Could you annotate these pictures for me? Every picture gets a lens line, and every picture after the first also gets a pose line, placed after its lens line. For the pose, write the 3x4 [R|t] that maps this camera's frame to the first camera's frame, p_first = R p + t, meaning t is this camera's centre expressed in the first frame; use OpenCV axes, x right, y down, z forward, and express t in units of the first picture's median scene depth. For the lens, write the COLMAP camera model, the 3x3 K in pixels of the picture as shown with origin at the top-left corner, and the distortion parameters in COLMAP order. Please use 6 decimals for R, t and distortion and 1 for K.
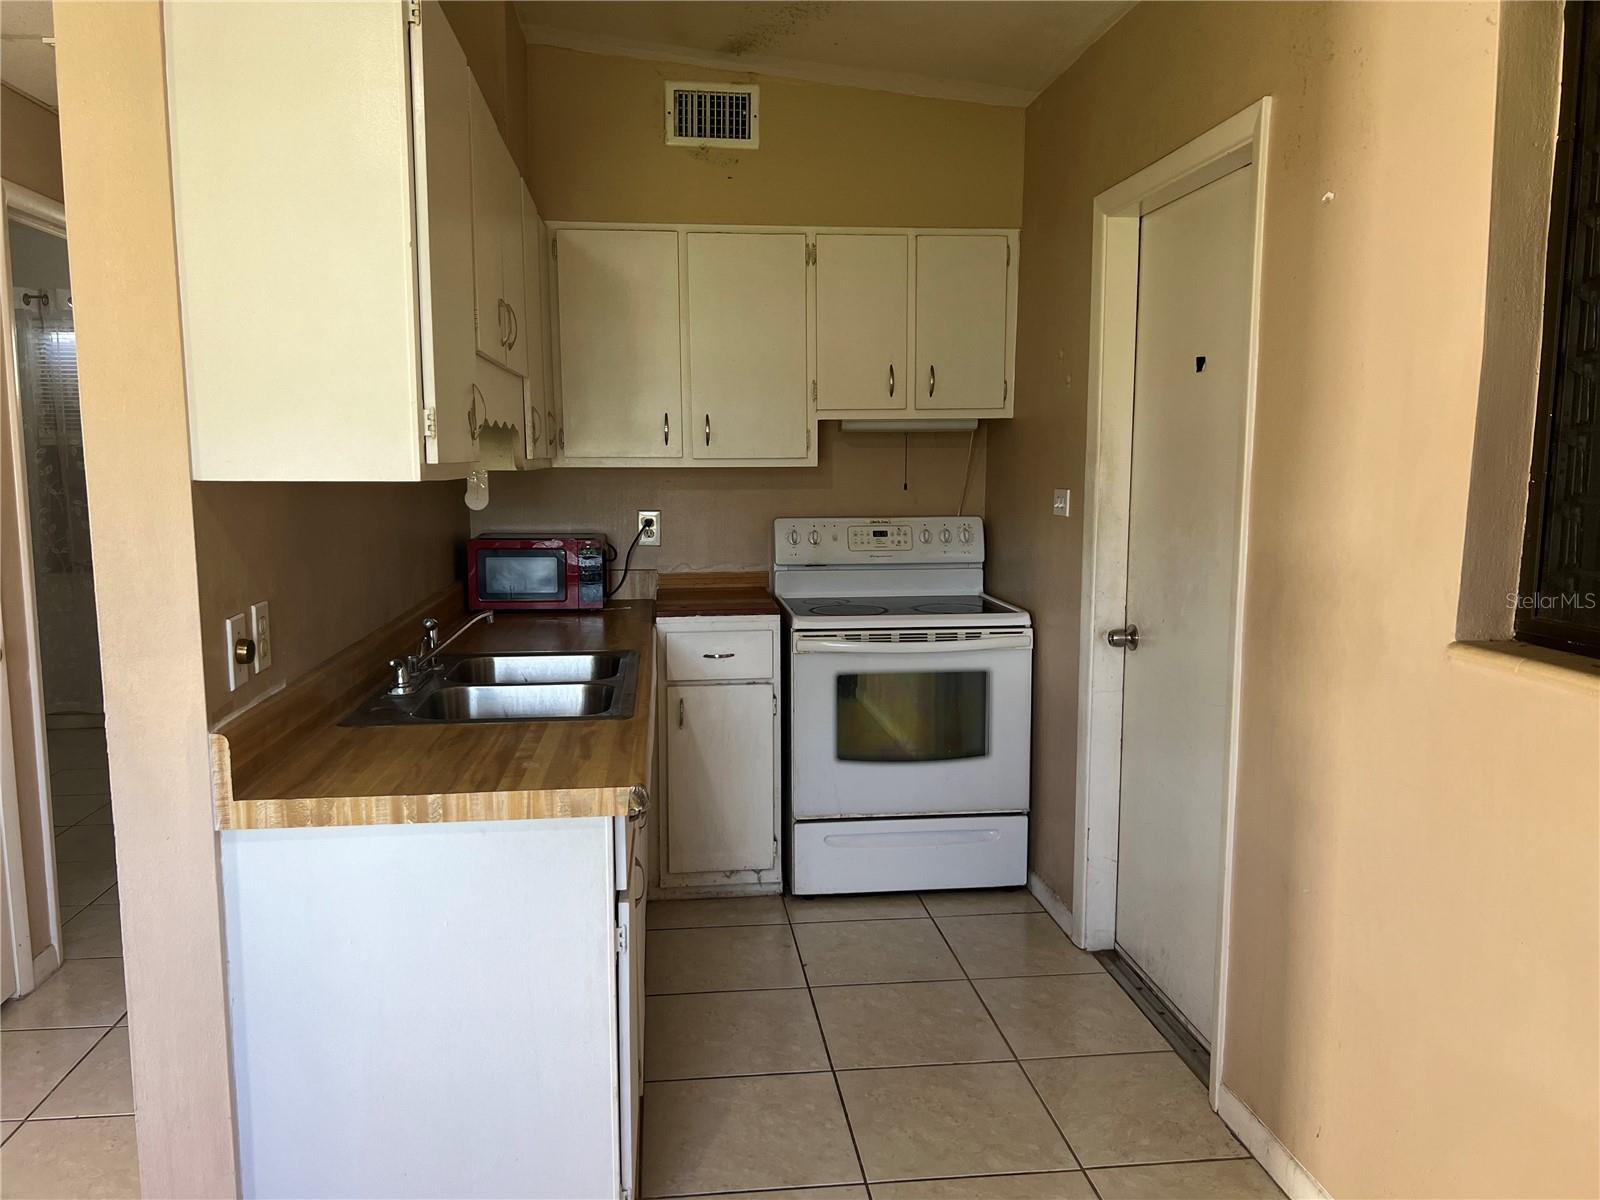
lens RADIAL K [[1214.5, 0, 792.8], [0, 1214.5, 603.1], [0, 0, 1]] dist [0.060622, -0.057784]
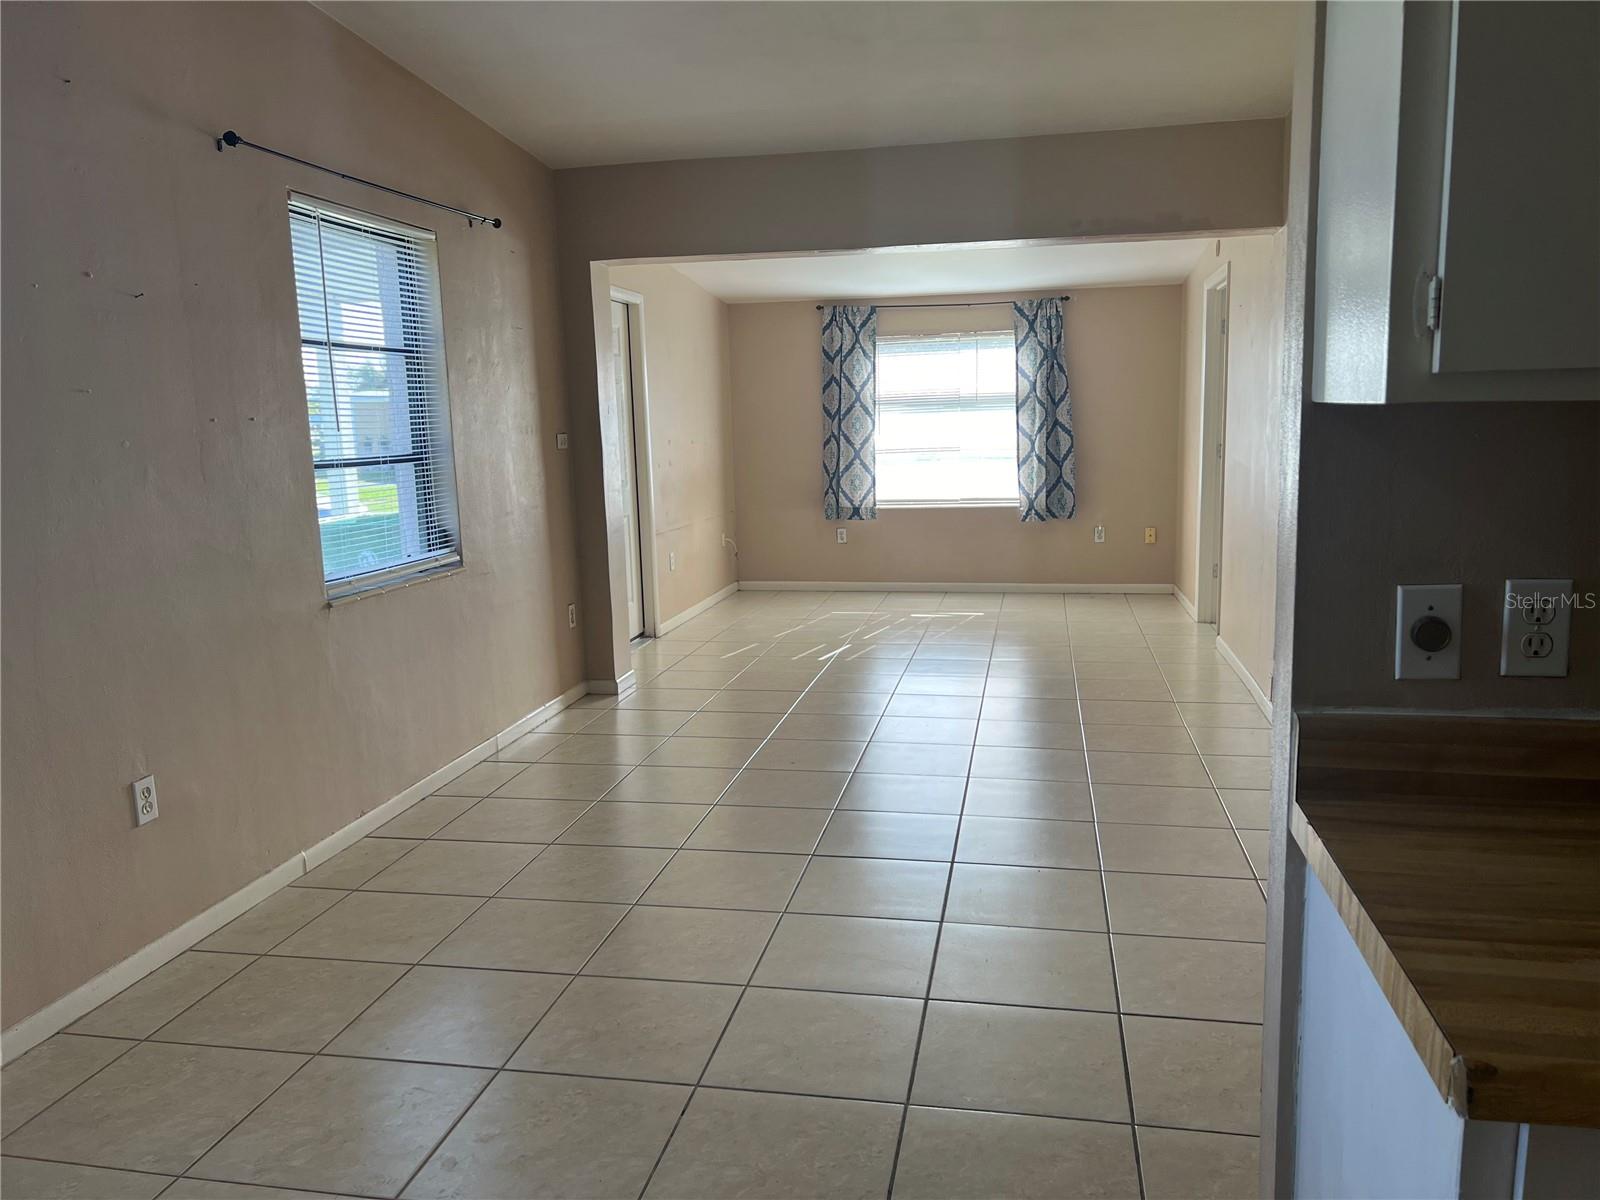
lens RADIAL K [[1214.5, 0, 799.7], [0, 1214.5, 601.3], [0, 0, 1]] dist [0.060622, -0.057784]
pose [[-0.296141, 0.159232, -0.941778, 0.206570], [-0.091905, 0.976681, 0.194032, -0.051095], [0.950712, 0.144015, -0.274601, 0.483683]]
